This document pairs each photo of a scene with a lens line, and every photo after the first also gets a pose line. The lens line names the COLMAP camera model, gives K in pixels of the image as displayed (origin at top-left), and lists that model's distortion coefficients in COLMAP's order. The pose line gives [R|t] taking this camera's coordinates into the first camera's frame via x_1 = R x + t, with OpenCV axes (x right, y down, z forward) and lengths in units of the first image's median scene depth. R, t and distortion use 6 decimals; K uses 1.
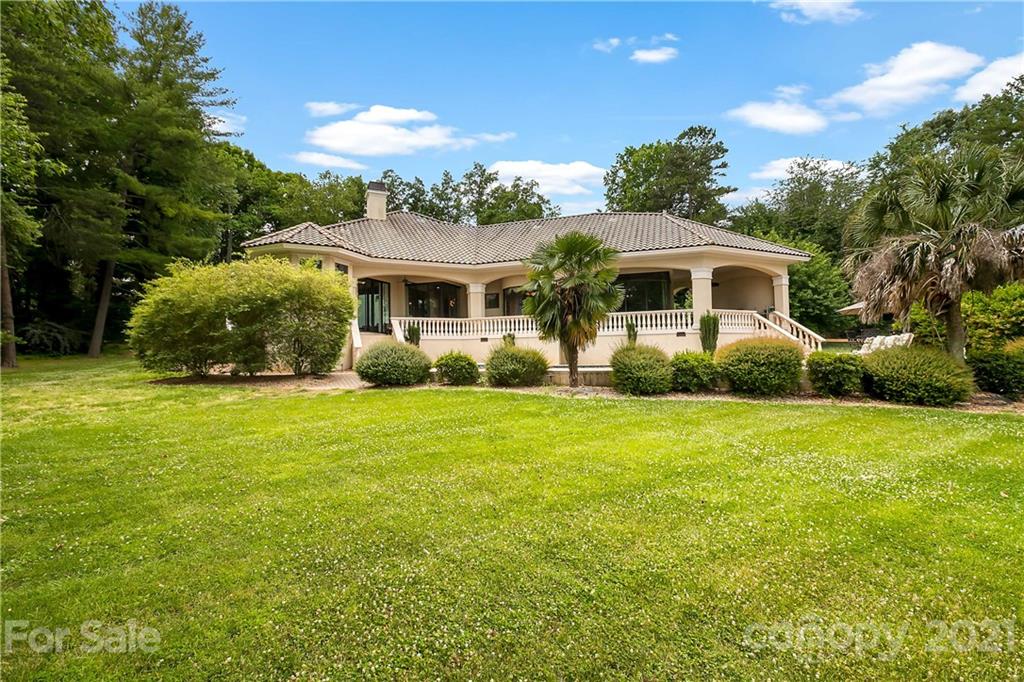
lens RADIAL K [[473.6, 0, 516.7], [0, 473.6, 341.6], [0, 0, 1]] dist [-0.004287, 0.000081]
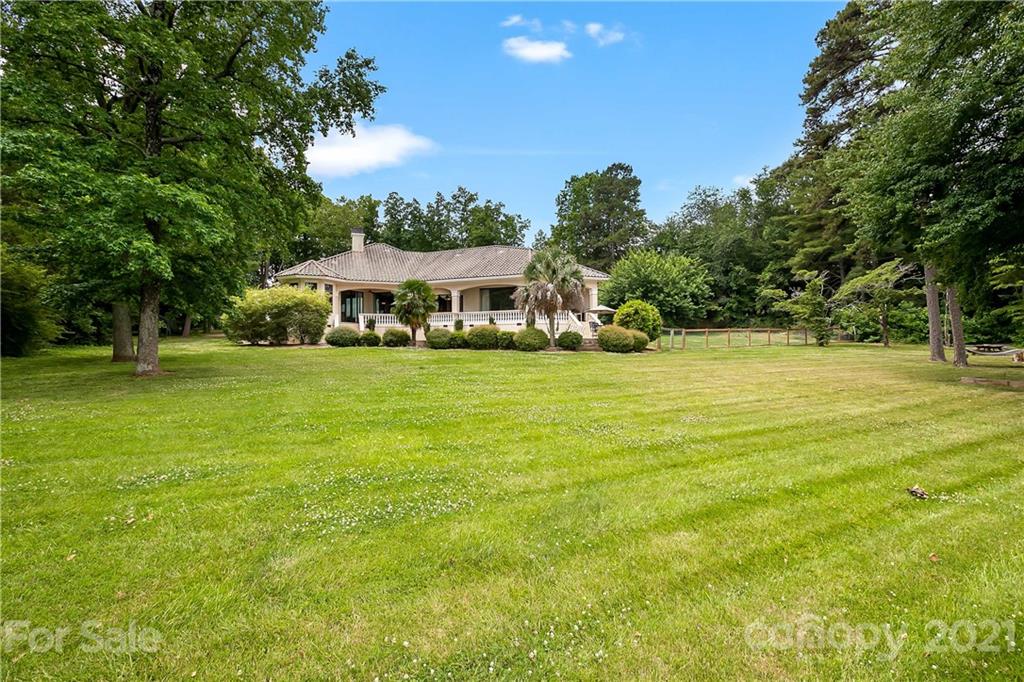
lens RADIAL K [[473.6, 0, 507.9], [0, 473.6, 340.1], [0, 0, 1]] dist [-0.004287, 0.000081]
pose [[0.996639, 0.007533, -0.081568, 0.442539], [-0.006349, 0.999871, 0.014770, 0.016884], [0.081669, -0.014203, 0.996558, -0.715968]]
